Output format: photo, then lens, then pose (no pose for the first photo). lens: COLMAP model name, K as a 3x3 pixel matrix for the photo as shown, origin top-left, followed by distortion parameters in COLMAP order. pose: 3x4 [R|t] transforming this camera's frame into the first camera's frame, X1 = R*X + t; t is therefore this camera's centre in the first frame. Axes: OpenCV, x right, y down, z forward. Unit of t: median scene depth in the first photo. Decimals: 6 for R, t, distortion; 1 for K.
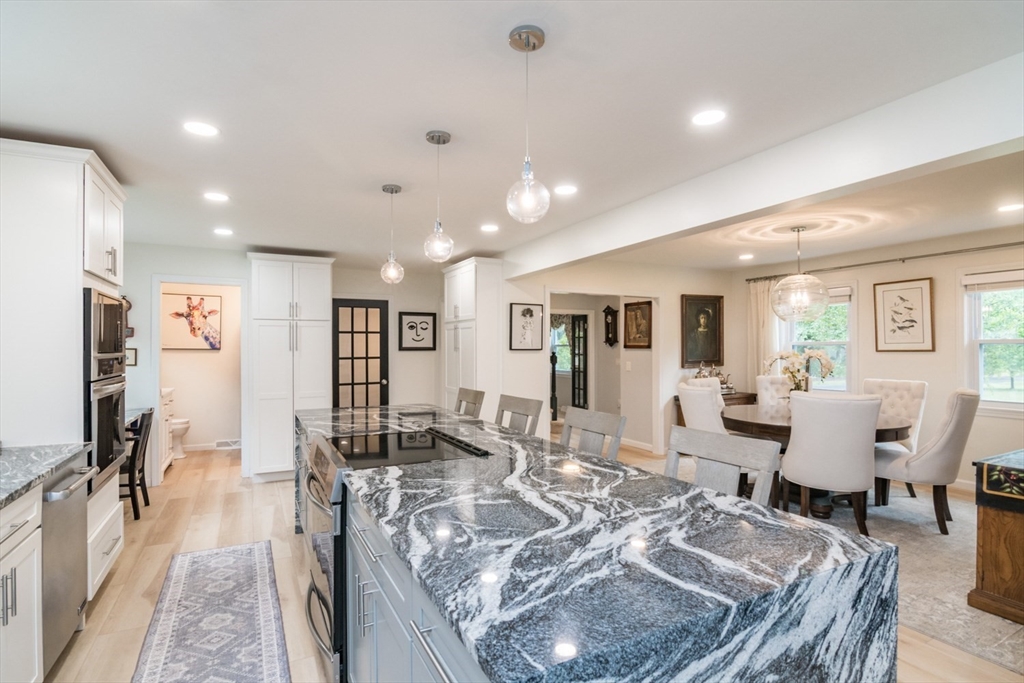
lens RADIAL K [[508.4, 0, 516.5], [0, 508.4, 341.6], [0, 0, 1]] dist [-0.016289, 0.001460]
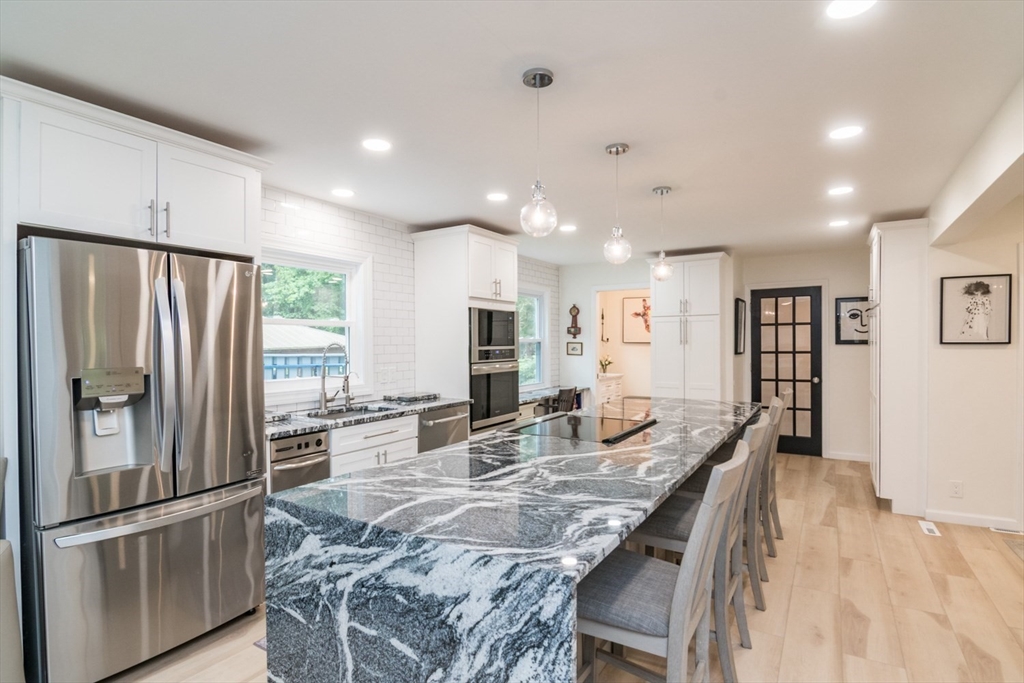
lens RADIAL K [[520.9, 0, 488.6], [0, 520.9, 346.2], [0, 0, 1]] dist [-0.011244, 0.000931]
pose [[0.481219, 0.004888, -0.876587, 0.417092], [0.015815, 0.999773, 0.014257, -0.000816], [0.876458, -0.020724, 0.481033, 0.130539]]
